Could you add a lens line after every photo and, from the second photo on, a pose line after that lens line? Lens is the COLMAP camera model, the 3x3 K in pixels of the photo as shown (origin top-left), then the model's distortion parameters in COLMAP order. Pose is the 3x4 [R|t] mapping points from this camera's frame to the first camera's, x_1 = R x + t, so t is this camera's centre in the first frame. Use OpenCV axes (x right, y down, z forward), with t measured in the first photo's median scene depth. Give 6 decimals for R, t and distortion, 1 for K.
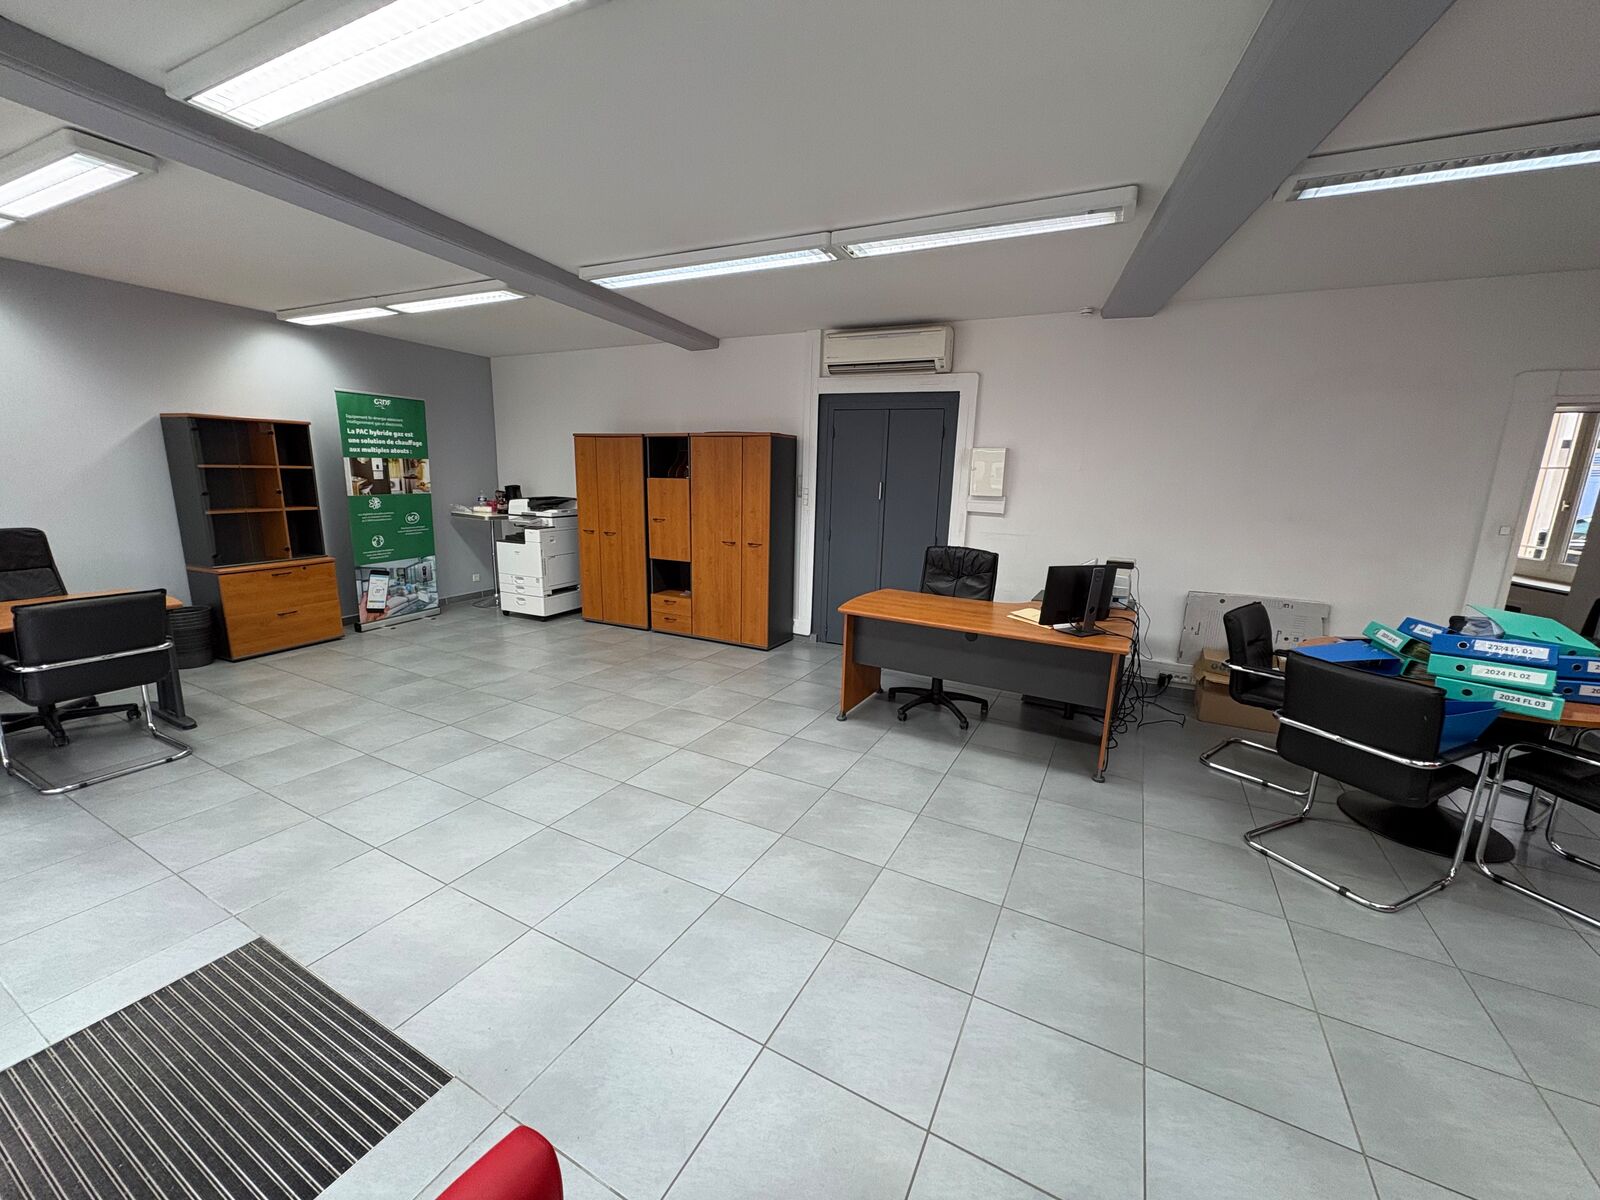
lens RADIAL K [[630.0, 0, 801.3], [0, 630.0, 599.9], [0, 0, 1]] dist [-0.003887, -0.000079]
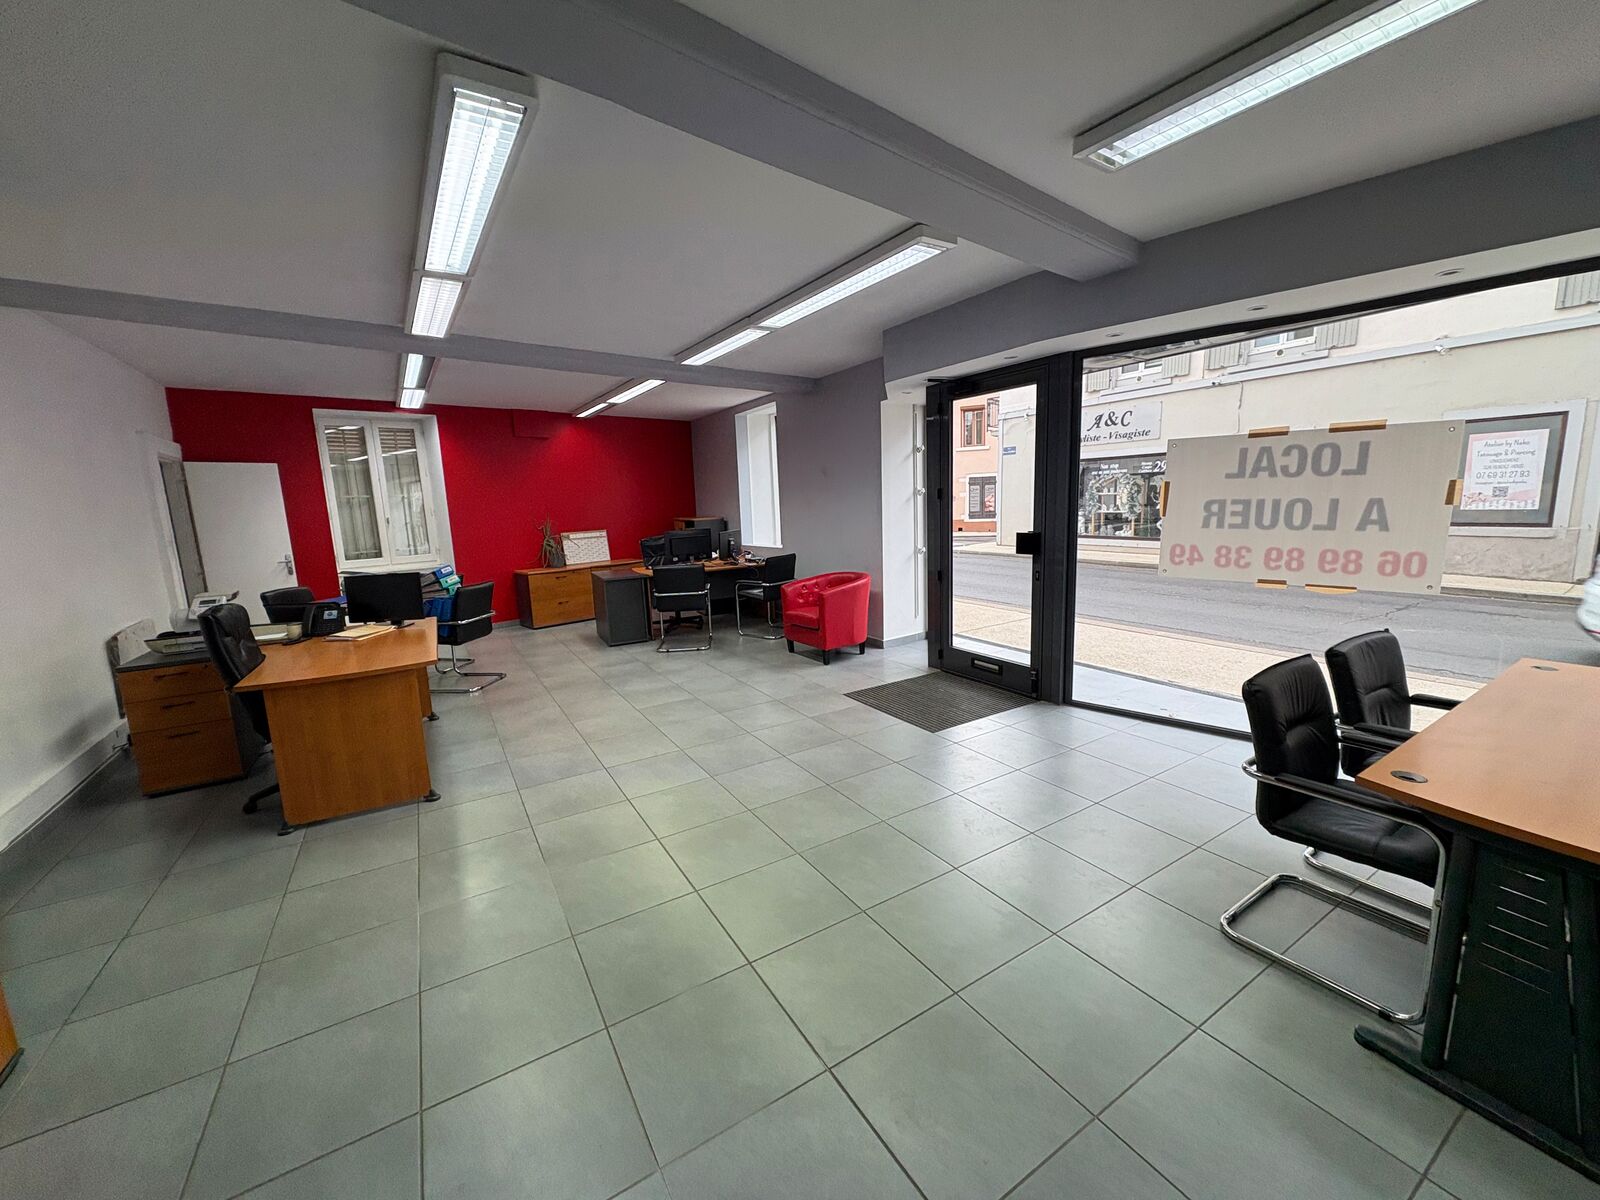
lens RADIAL K [[630.0, 0, 802.7], [0, 630.0, 601.2], [0, 0, 1]] dist [-0.003887, -0.000079]
pose [[-0.861889, -0.076677, 0.501267, -0.522273], [0.115825, 0.932604, 0.341809, -0.195047], [-0.493693, 0.352661, -0.794920, 0.931518]]
